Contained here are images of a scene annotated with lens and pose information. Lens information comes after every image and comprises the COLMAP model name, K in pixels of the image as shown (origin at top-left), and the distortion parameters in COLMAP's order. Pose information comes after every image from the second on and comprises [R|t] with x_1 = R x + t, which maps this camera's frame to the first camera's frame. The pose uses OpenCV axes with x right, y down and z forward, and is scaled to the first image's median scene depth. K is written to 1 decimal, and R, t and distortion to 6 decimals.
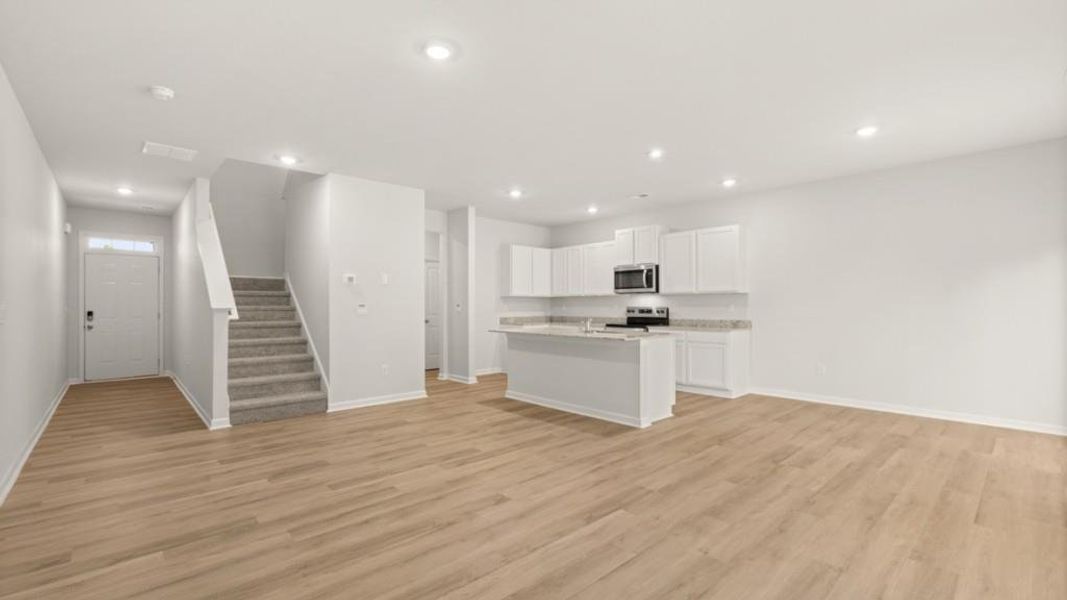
lens RADIAL K [[463.8, 0, 531.5], [0, 463.8, 302.3], [0, 0, 1]] dist [-0.001823, 0.000453]
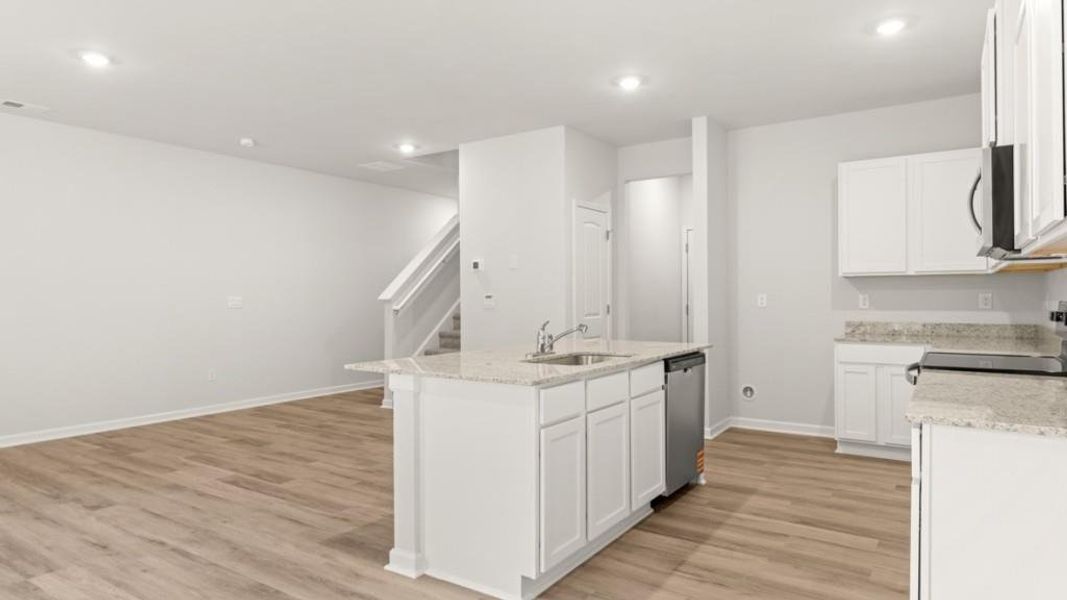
lens RADIAL K [[626.5, 0, 527.9], [0, 626.5, 294.2], [0, 0, 1]] dist [-0.002985, 0.000523]
pose [[0.229031, -0.001308, -0.973418, 0.644719], [0.009190, 0.999957, 0.000819, 0.002142], [0.973376, -0.009133, 0.229033, 0.740460]]
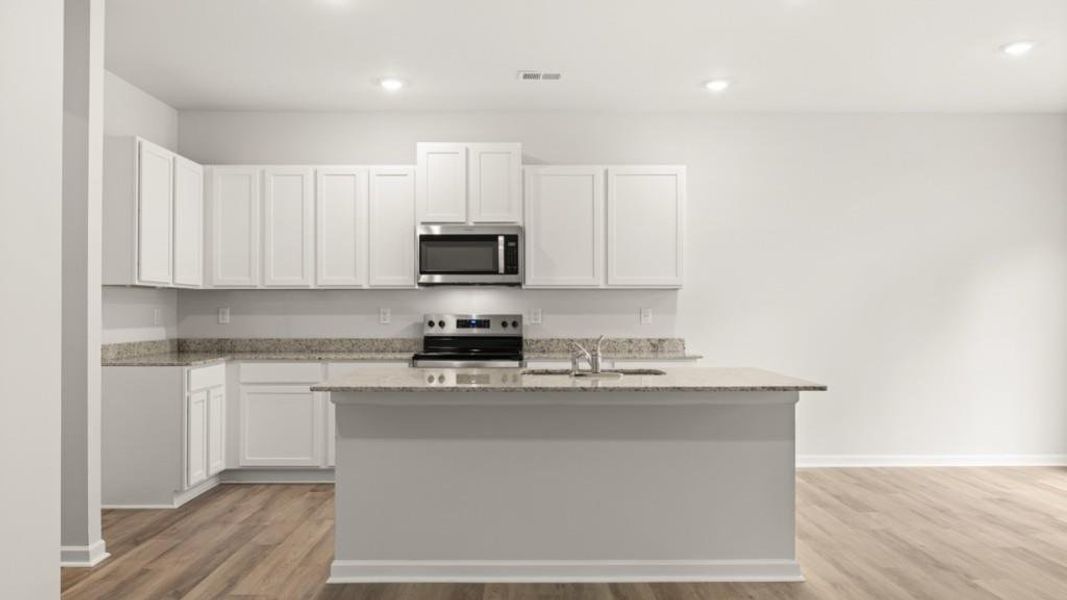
lens RADIAL K [[822.0, 0, 537.9], [0, 822.0, 295.5], [0, 0, 1]] dist [0.006551, -0.012397]
pose [[0.664284, 0.014126, 0.747347, -0.406928], [-0.006706, 0.999894, -0.012940, 0.001200], [-0.747450, 0.003584, 0.664308, 0.483201]]
